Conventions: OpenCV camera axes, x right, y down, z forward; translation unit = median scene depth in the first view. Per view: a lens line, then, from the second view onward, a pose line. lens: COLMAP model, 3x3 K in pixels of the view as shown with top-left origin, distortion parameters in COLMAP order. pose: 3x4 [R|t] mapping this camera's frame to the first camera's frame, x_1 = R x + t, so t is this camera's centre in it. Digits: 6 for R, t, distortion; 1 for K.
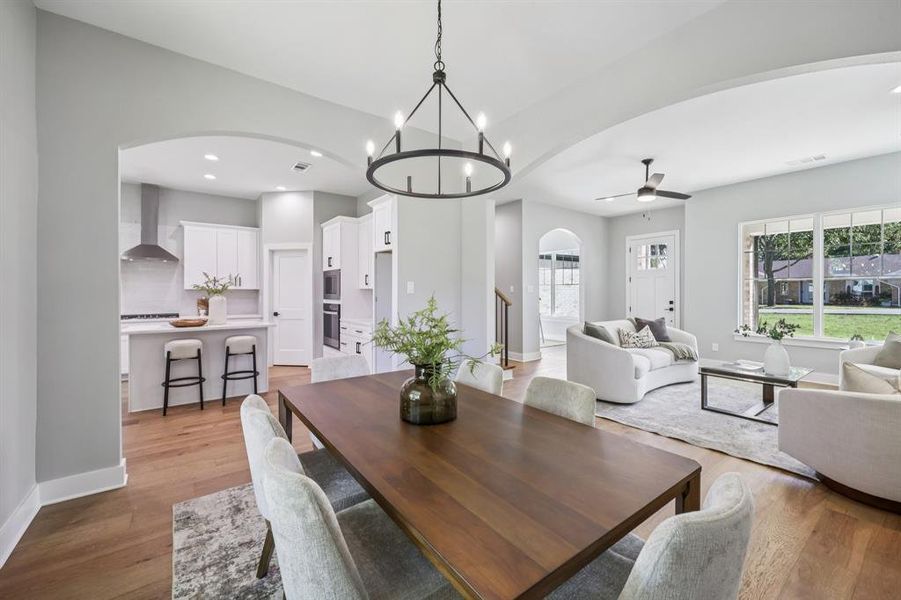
lens RADIAL K [[368.6, 0, 451.2], [0, 368.6, 295.7], [0, 0, 1]] dist [0.002160, 0.000034]
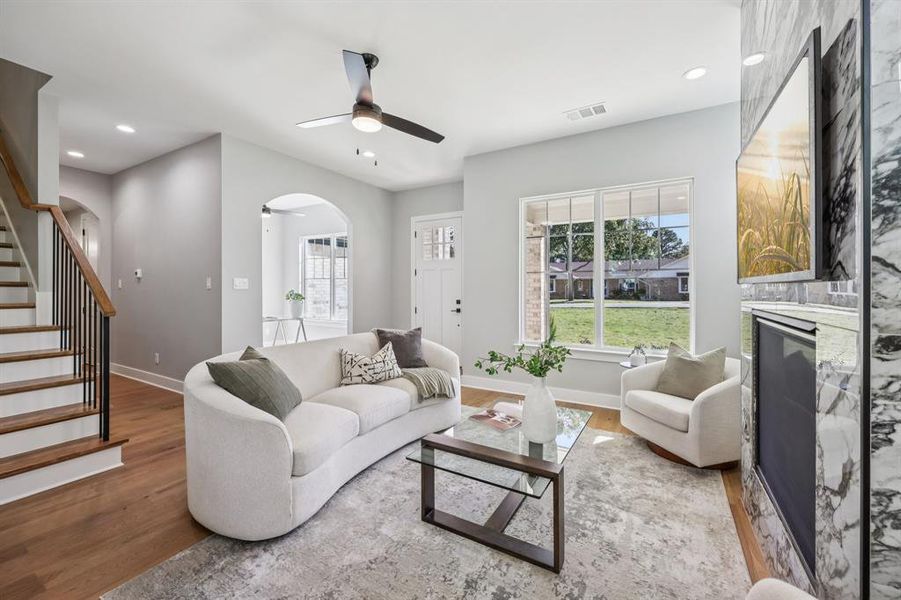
lens RADIAL K [[369.1, 0, 450.6], [0, 369.1, 287.8], [0, 0, 1]] dist [0.001367, 0.000201]
pose [[0.923762, 0.002824, 0.382957, 0.332645], [0.000810, 0.999956, -0.009327, -0.005324], [-0.382967, 0.008926, 0.923719, 0.327965]]
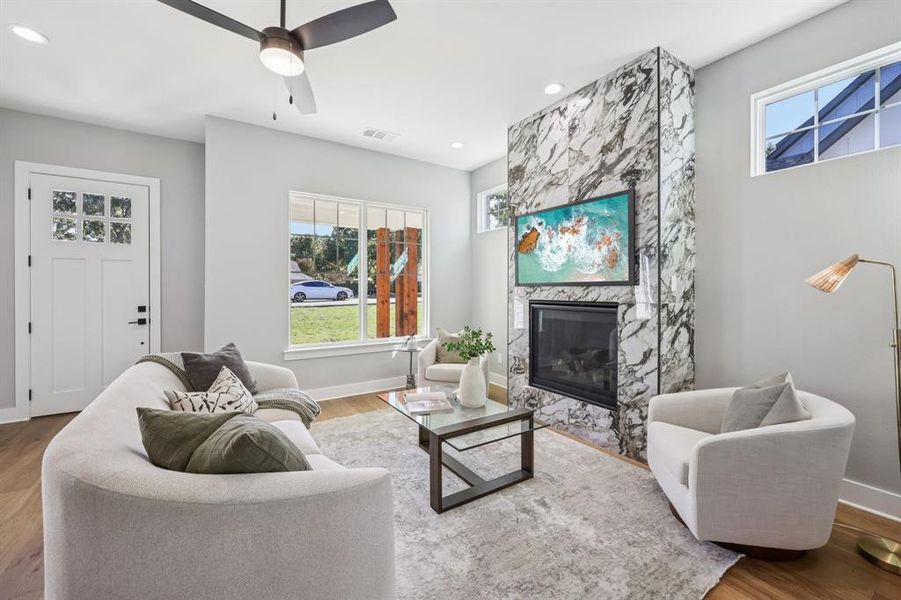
lens RADIAL K [[365.5, 0, 462.8], [0, 365.5, 286.6], [0, 0, 1]] dist [0.001090, 0.000229]
pose [[0.049258, 0.001468, 0.998785, 0.099201], [0.007852, 0.999967, -0.001857, -0.011645], [-0.998755, 0.007934, 0.049245, 0.601560]]
